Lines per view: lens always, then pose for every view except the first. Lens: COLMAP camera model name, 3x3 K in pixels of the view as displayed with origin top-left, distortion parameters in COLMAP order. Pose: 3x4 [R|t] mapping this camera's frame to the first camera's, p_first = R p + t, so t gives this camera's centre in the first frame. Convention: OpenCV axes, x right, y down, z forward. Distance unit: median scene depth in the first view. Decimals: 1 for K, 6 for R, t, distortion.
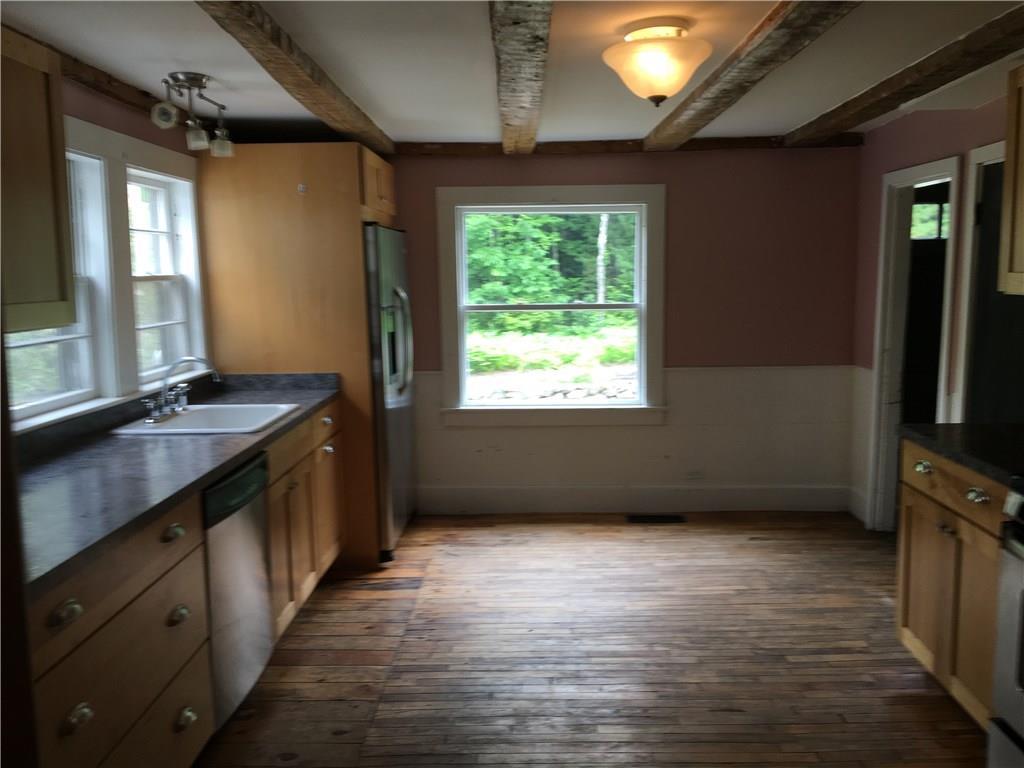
lens RADIAL K [[875.6, 0, 512.0], [0, 875.6, 384.0], [0, 0, 1]] dist [0.112946, -0.145765]
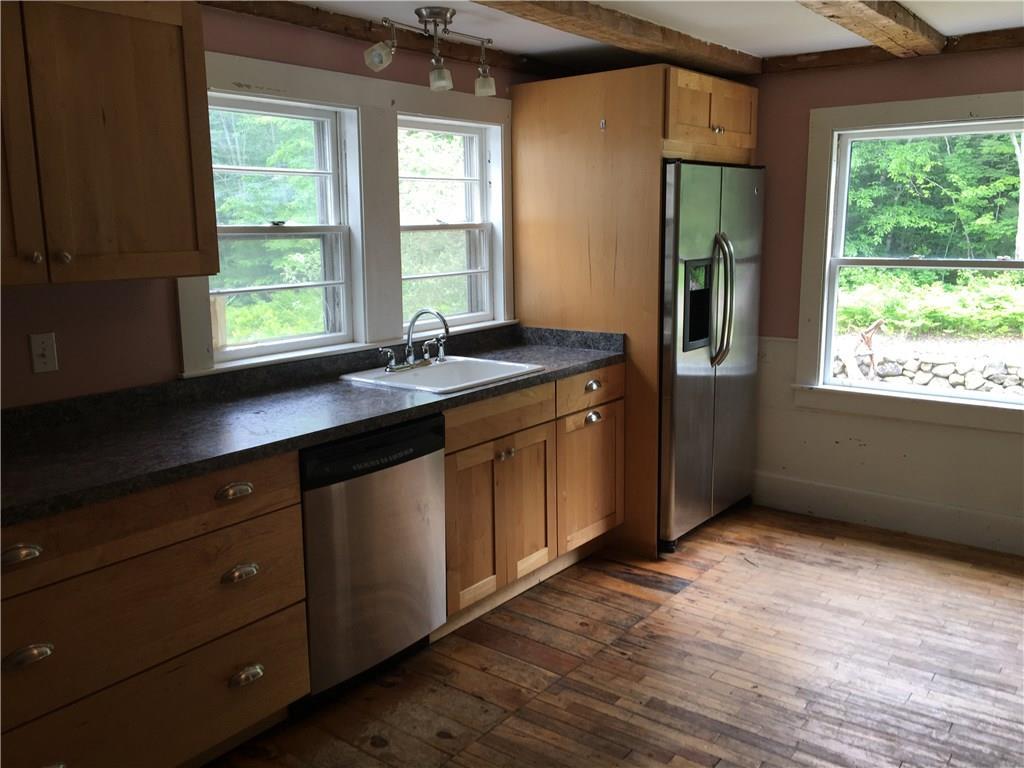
lens RADIAL K [[875.6, 0, 512.0], [0, 875.6, 384.0], [0, 0, 1]] dist [0.112946, -0.145765]
pose [[0.806046, 0.111795, -0.581198, 0.234688], [-0.073566, 0.993308, 0.089038, -0.033193], [0.587263, -0.029012, 0.808876, 0.214919]]
